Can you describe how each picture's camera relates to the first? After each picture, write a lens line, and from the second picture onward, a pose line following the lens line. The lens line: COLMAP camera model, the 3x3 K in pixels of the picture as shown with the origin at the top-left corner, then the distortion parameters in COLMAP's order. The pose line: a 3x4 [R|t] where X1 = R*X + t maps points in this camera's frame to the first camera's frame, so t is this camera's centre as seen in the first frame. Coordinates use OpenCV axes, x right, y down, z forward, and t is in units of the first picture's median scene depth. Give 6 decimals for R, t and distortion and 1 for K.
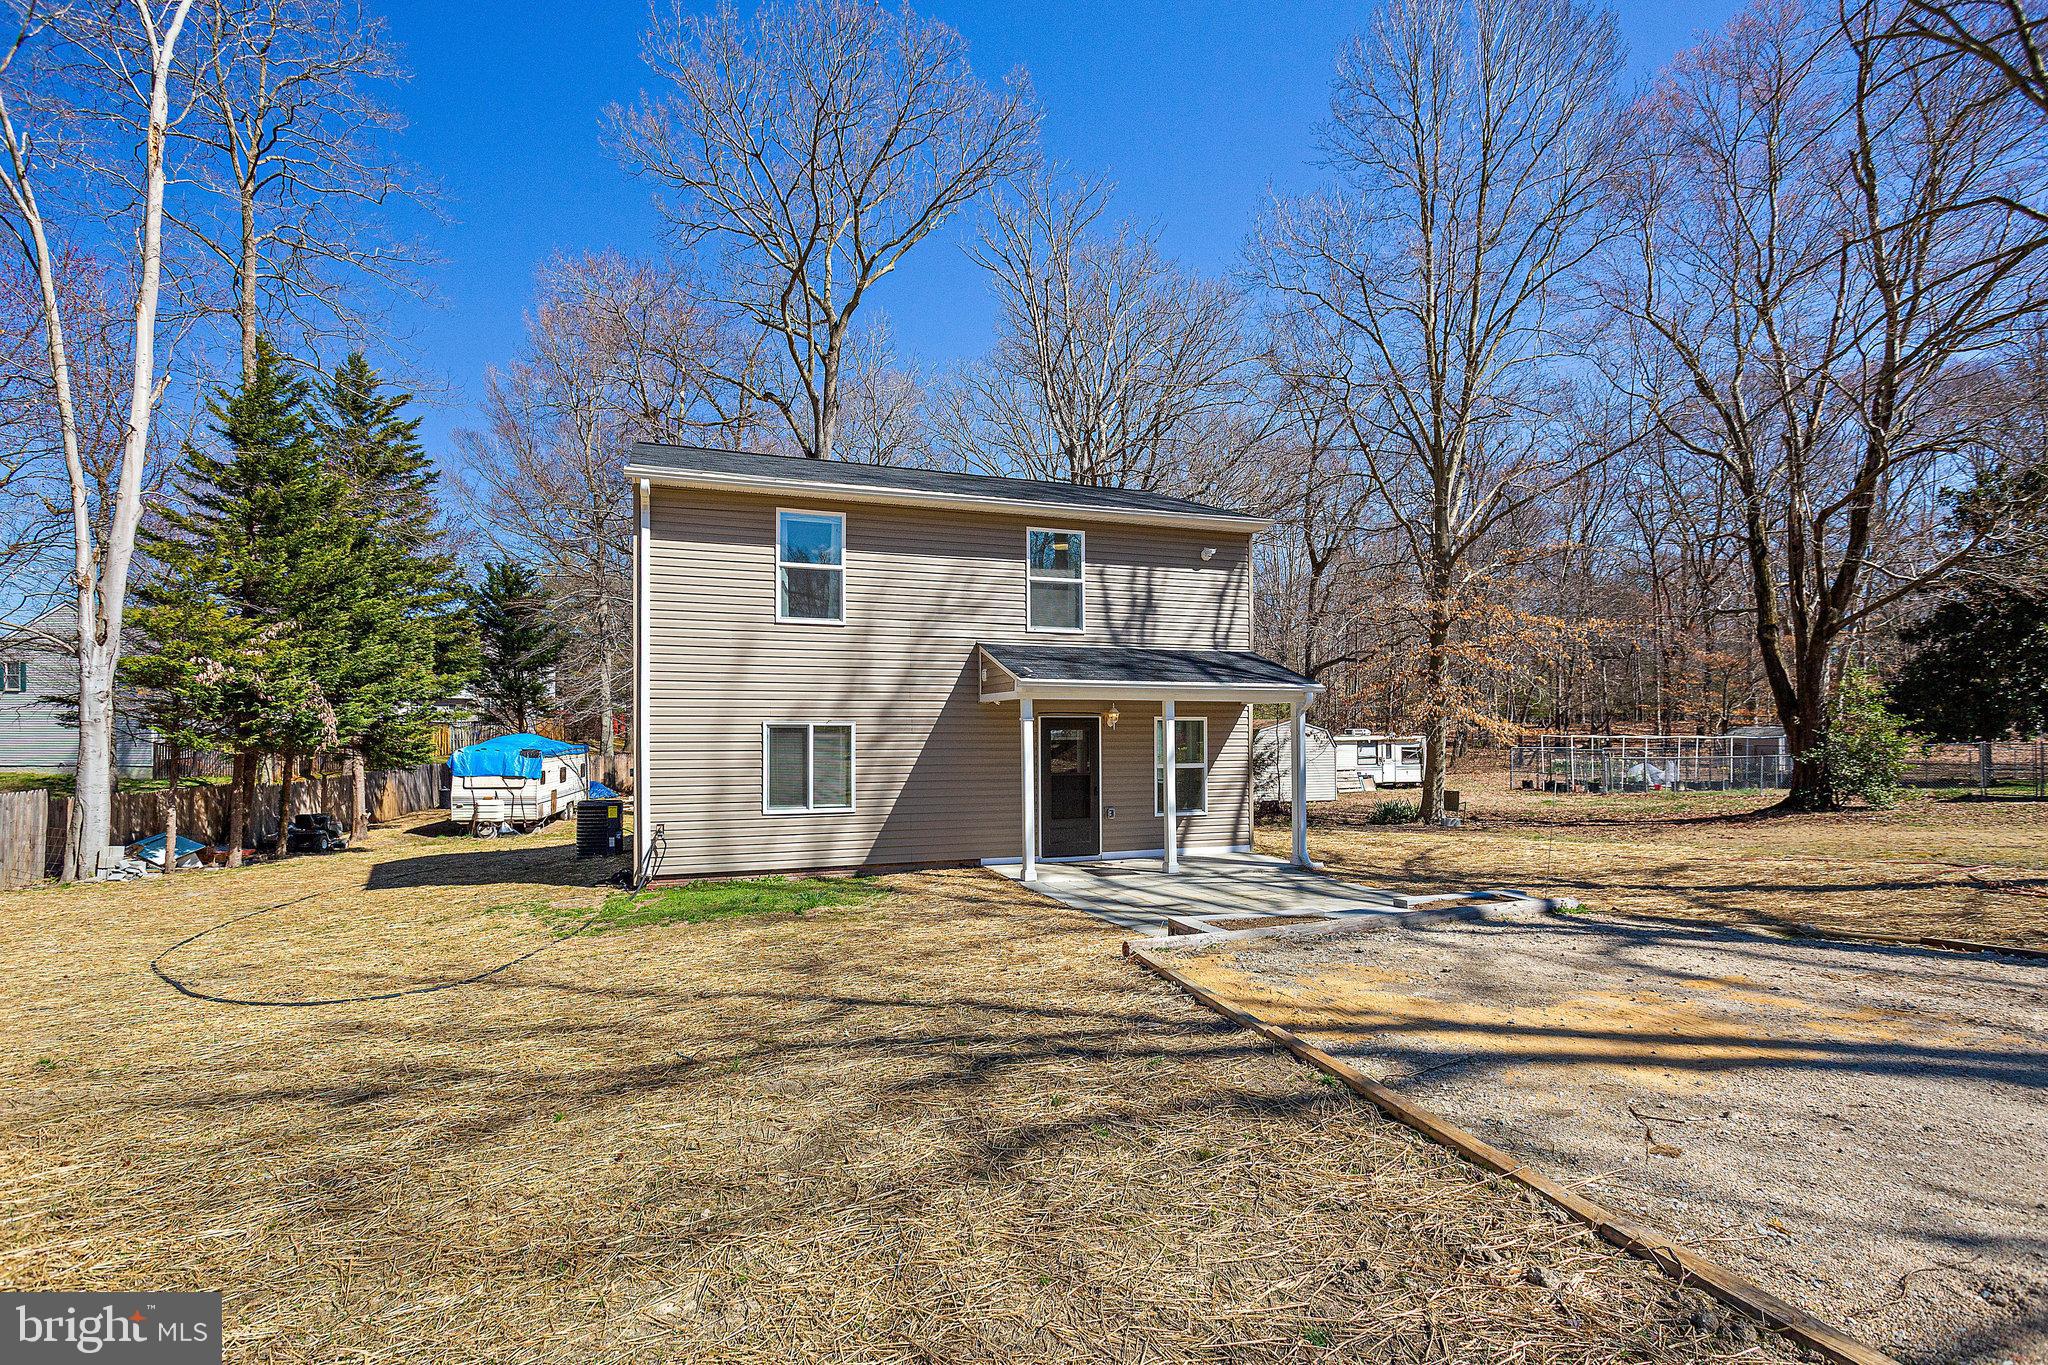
lens RADIAL K [[985.6, 0, 1042.5], [0, 985.6, 739.0], [0, 0, 1]] dist [-0.012453, 0.015022]
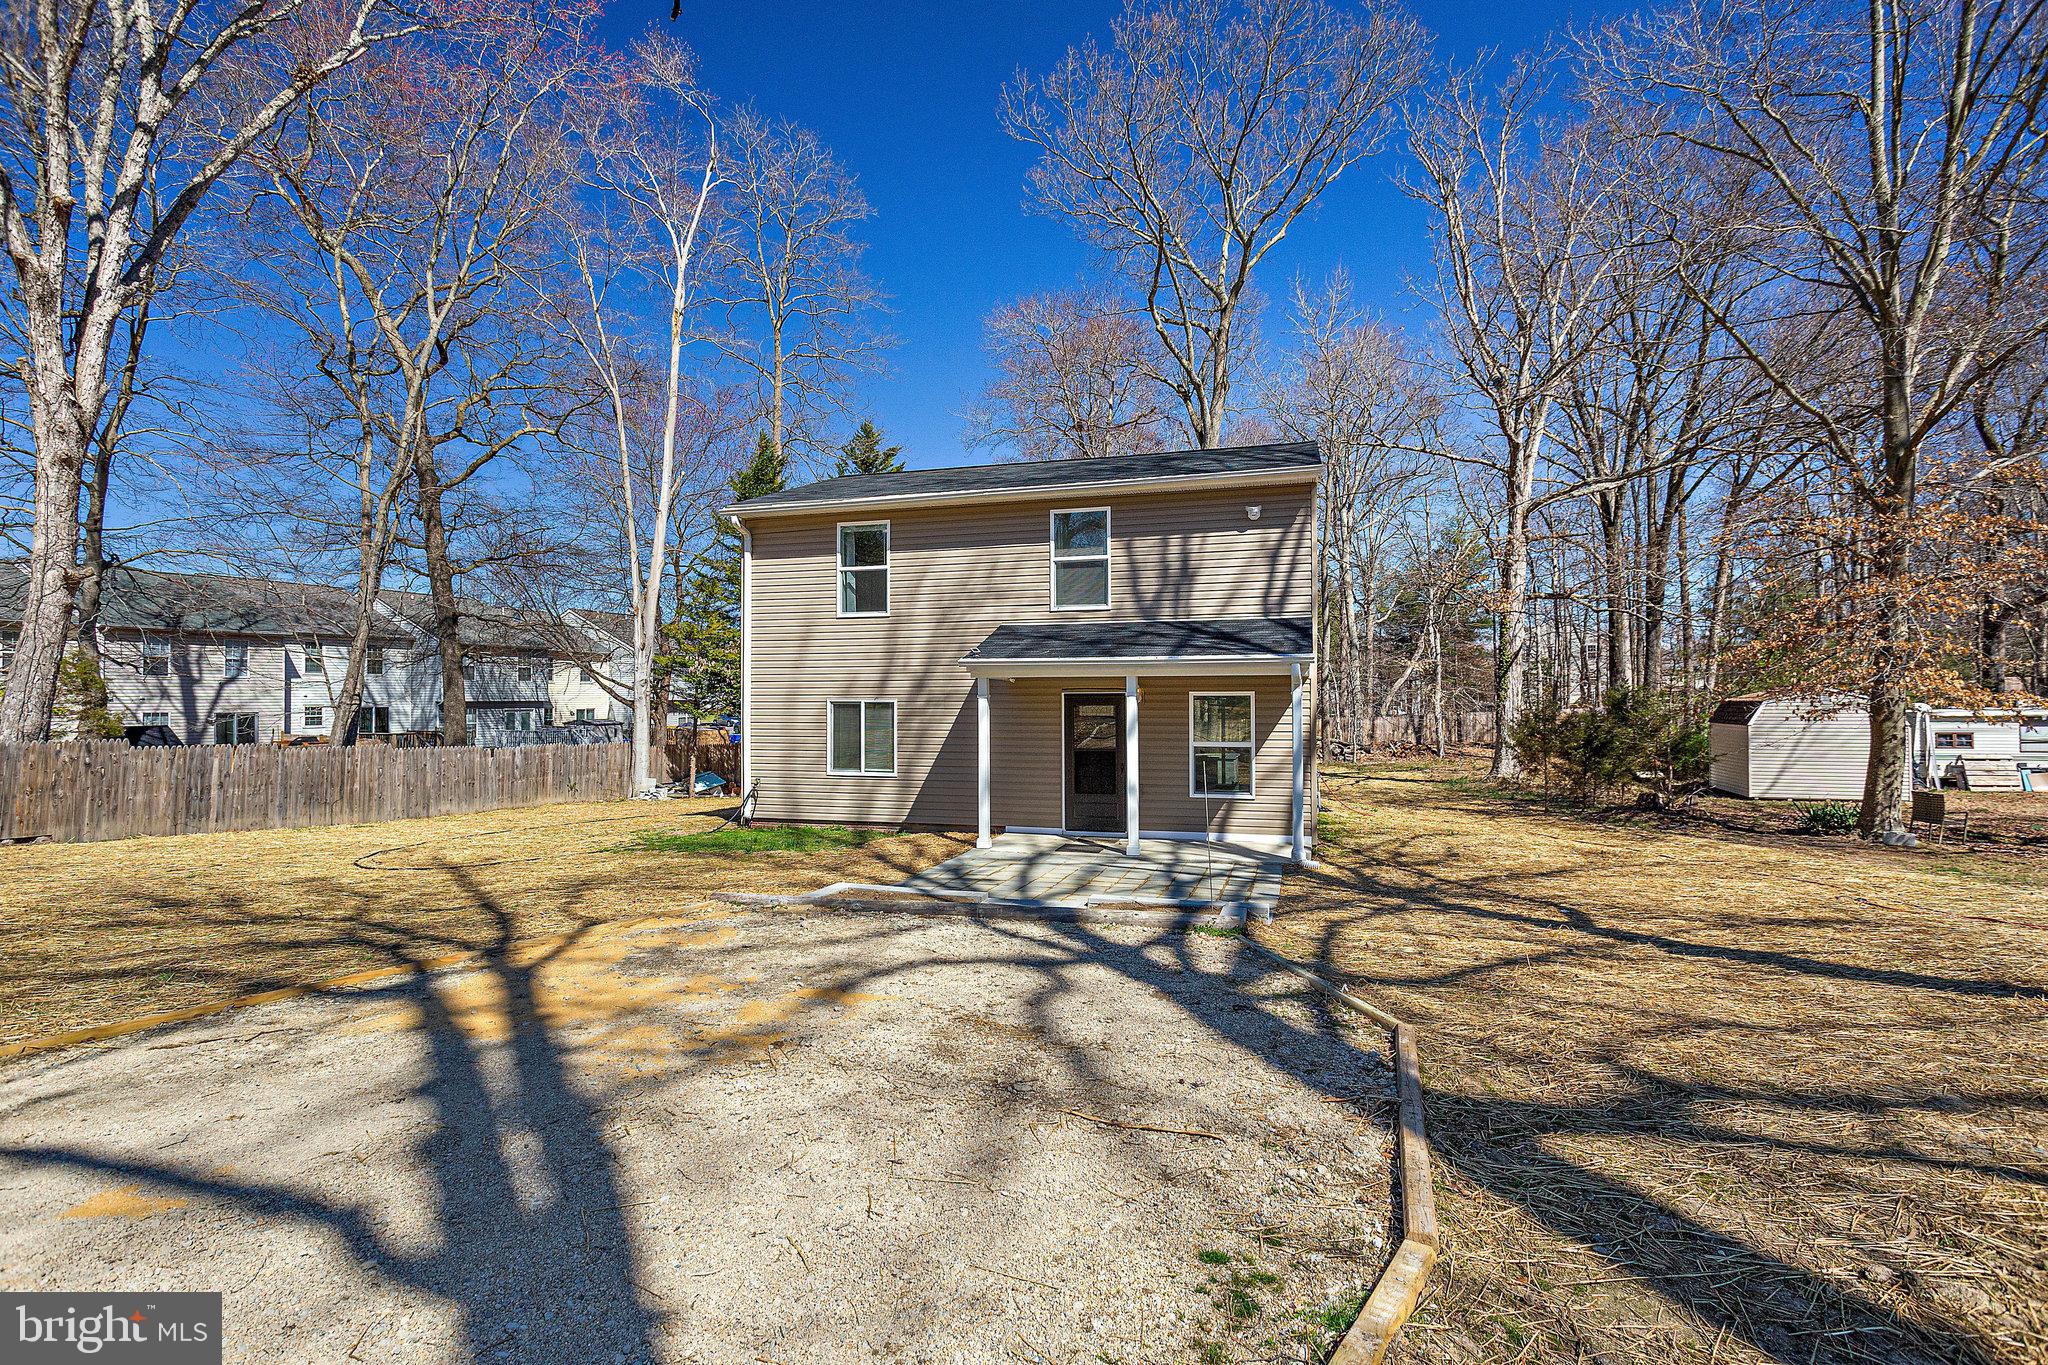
lens RADIAL K [[974.7, 0, 1029.3], [0, 974.7, 699.5], [0, 0, 1]] dist [0.001465, 0.000490]
pose [[0.798019, -0.002480, -0.602627, 0.560034], [-0.003196, 0.999960, -0.008348, -0.006969], [0.602624, 0.008588, 0.797979, 0.159963]]
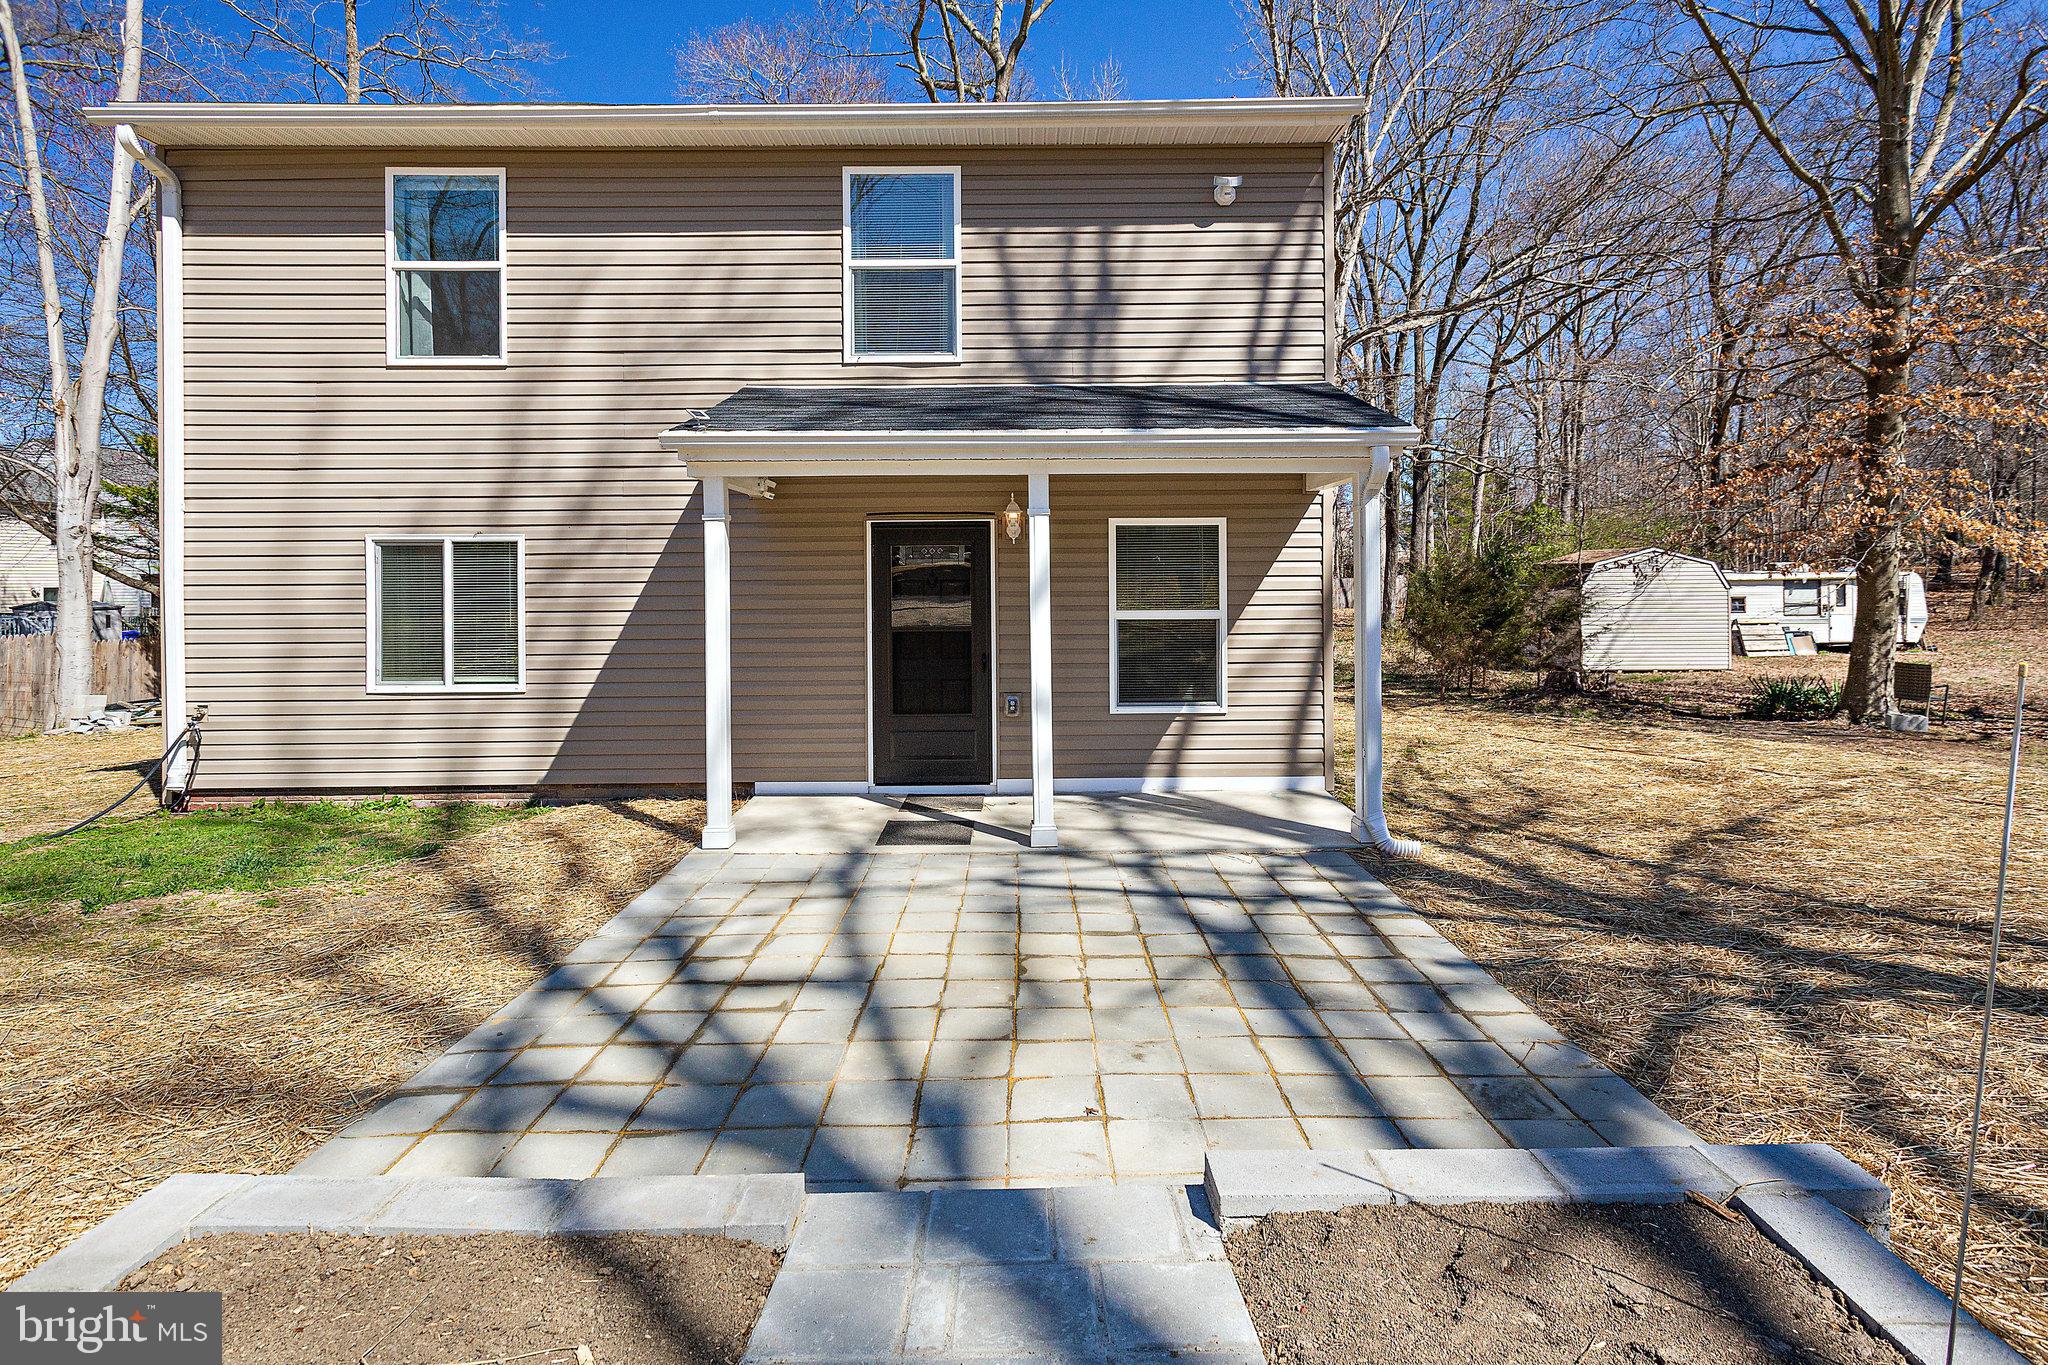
lens RADIAL K [[1029.6, 0, 1031.8], [0, 1029.6, 595.9], [0, 0, 1]] dist [0.002577, 0.000330]
pose [[0.935985, 0.000238, -0.352039, 0.264151], [0.003492, 0.999944, 0.009959, 0.011991], [0.352022, -0.010550, 0.935932, 0.486817]]
